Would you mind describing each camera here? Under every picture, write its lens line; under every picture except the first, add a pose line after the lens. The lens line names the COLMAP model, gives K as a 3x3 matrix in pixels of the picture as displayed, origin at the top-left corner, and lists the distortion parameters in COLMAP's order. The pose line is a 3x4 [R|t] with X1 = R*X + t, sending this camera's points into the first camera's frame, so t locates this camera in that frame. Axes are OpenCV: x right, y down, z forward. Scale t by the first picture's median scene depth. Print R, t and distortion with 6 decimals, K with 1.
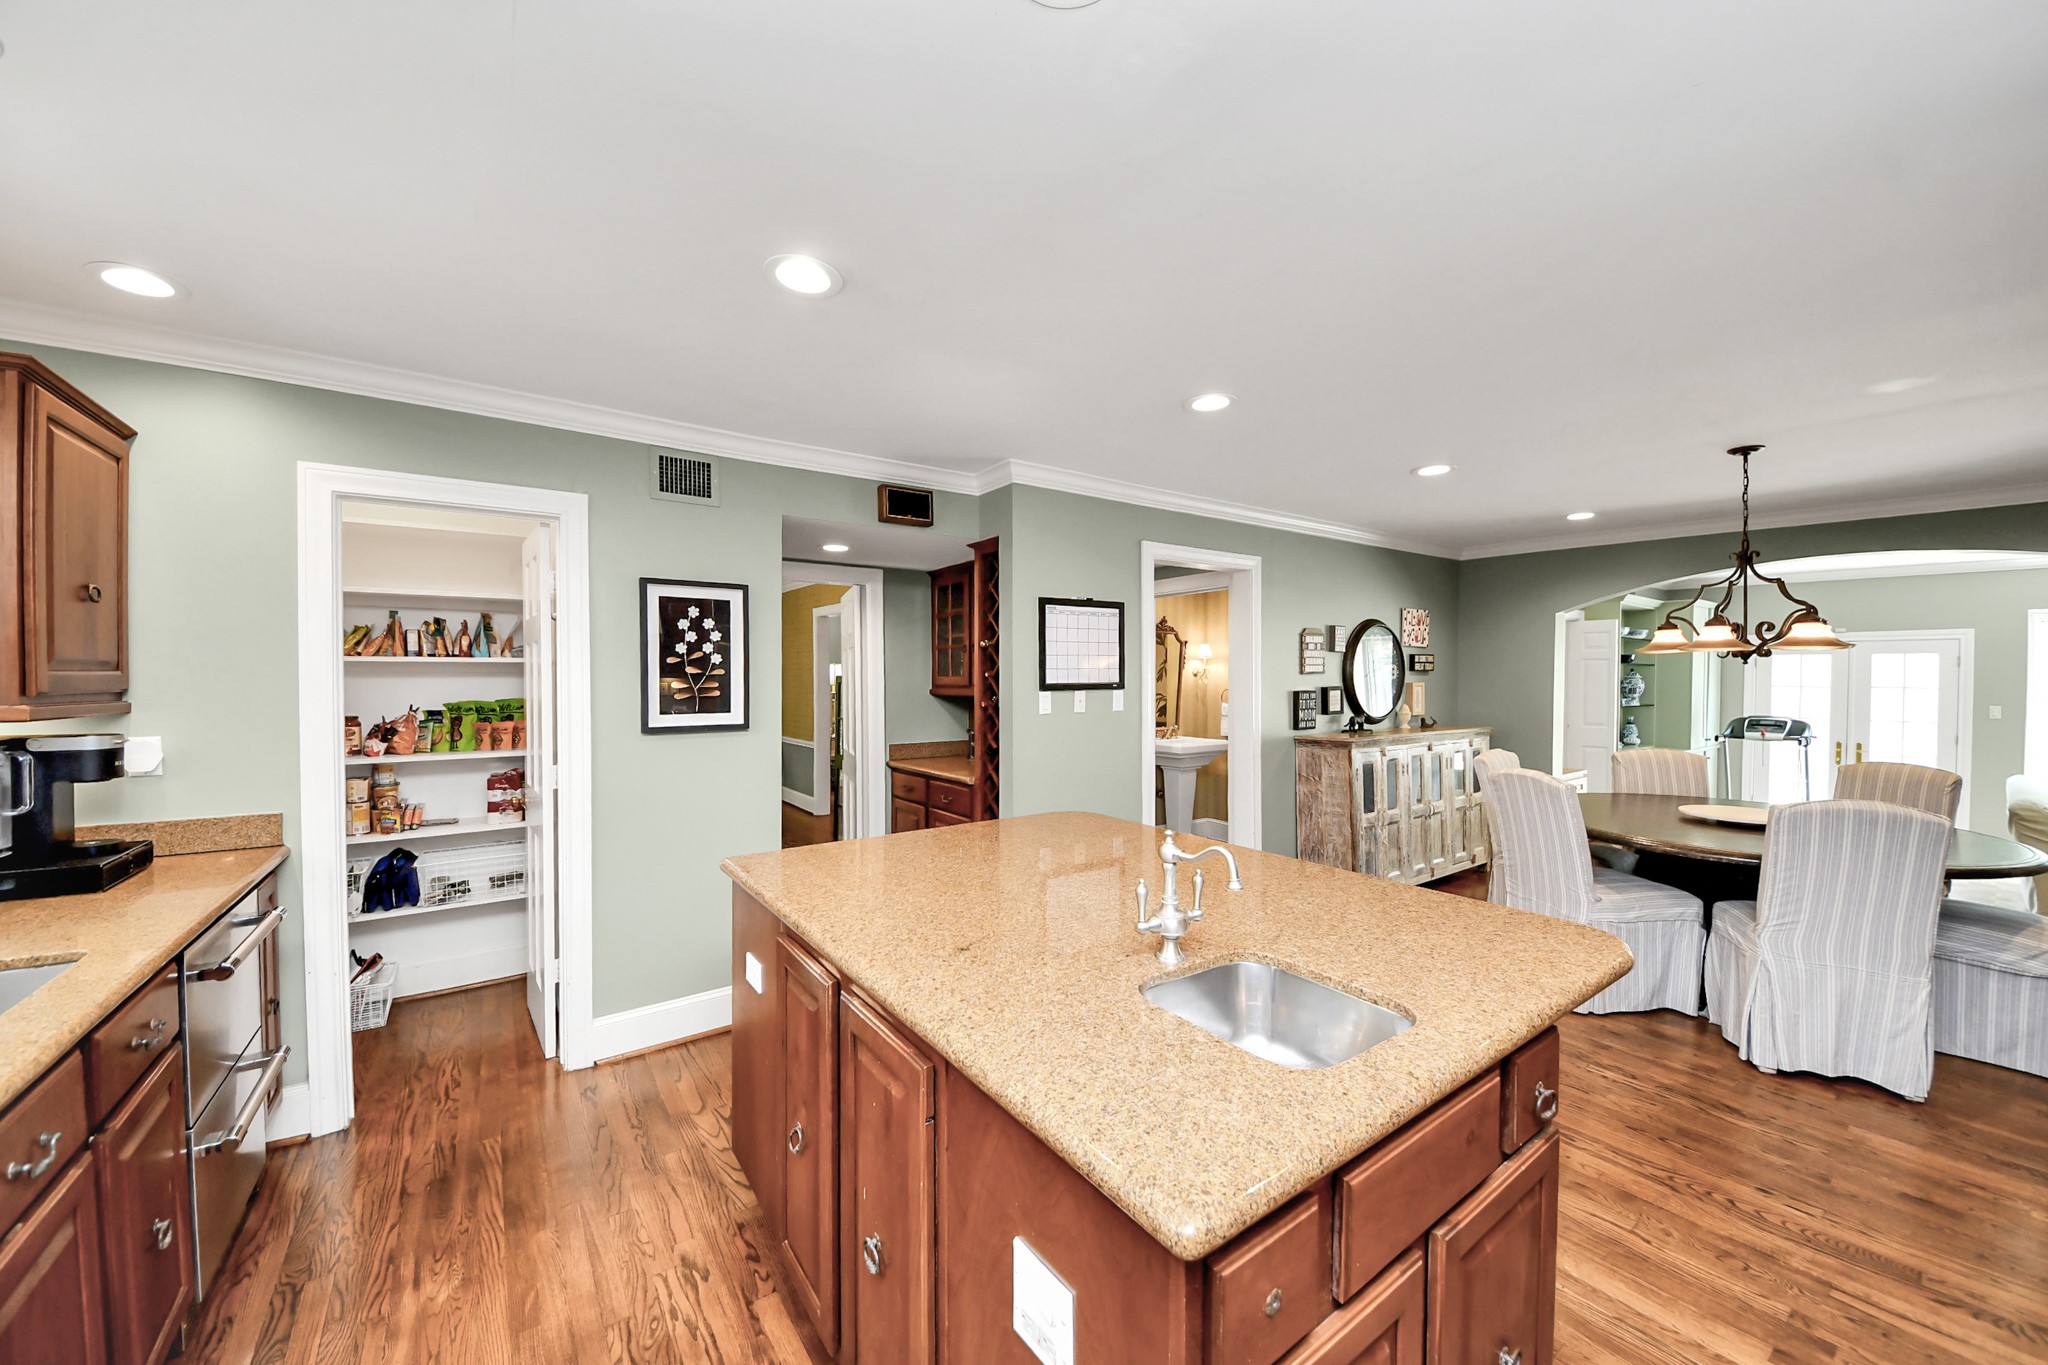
lens RADIAL K [[757.5, 0, 1023.7], [0, 757.5, 698.9], [0, 0, 1]] dist [0.046130, -0.022341]
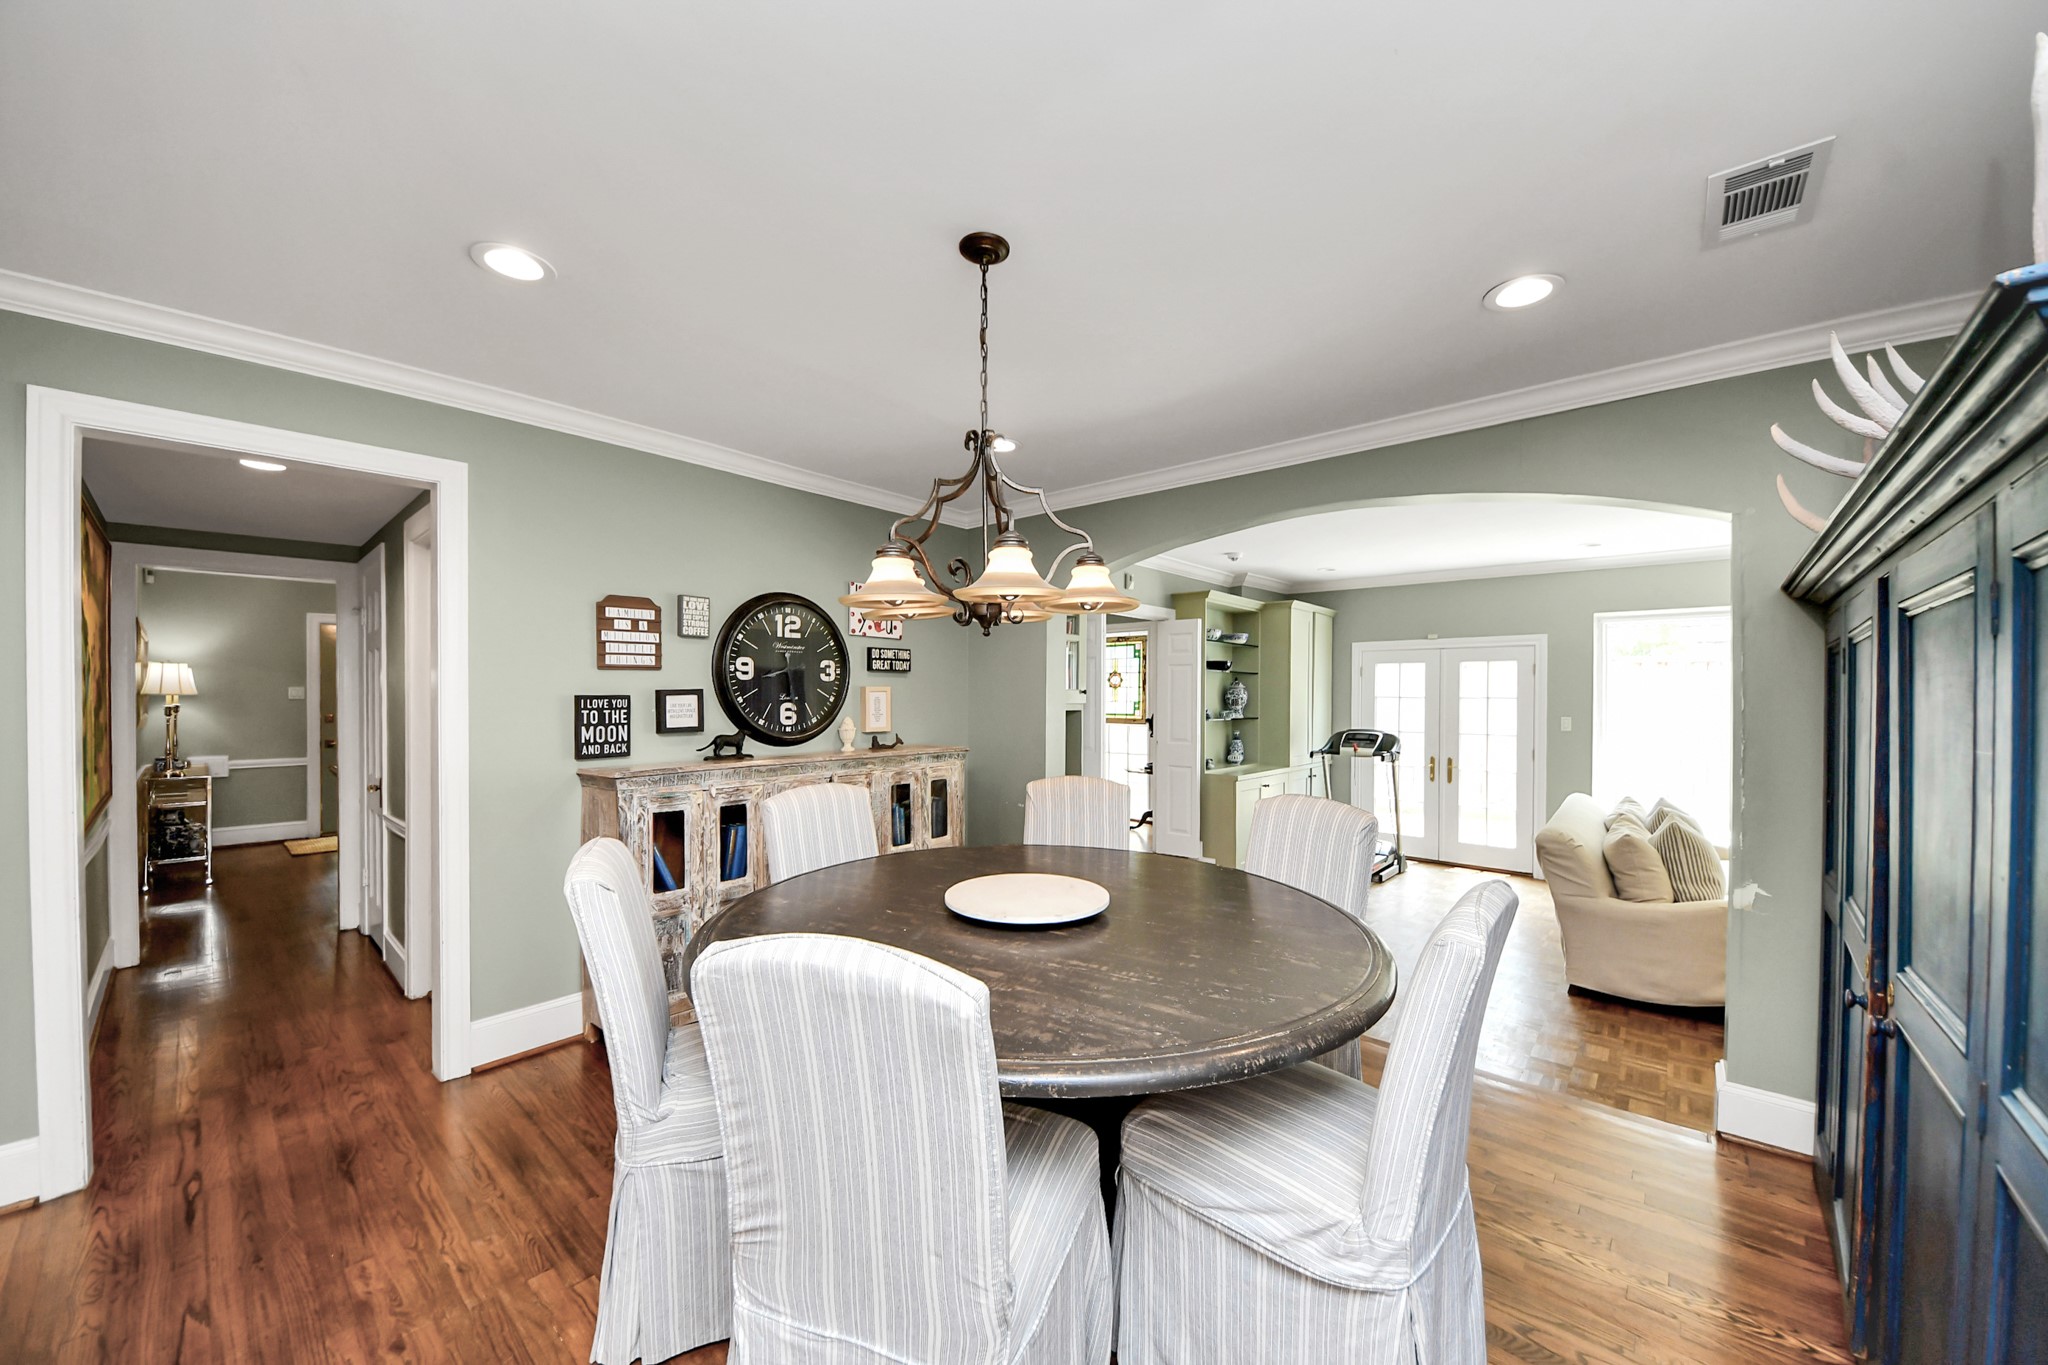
lens RADIAL K [[734.4, 0, 1002.7], [0, 734.4, 684.5], [0, 0, 1]] dist [0.010677, -0.006860]
pose [[0.981855, 0.005234, 0.189560, 0.531302], [0.002764, 0.999118, -0.041905, 0.006402], [-0.189612, 0.041668, 0.980974, 0.321709]]
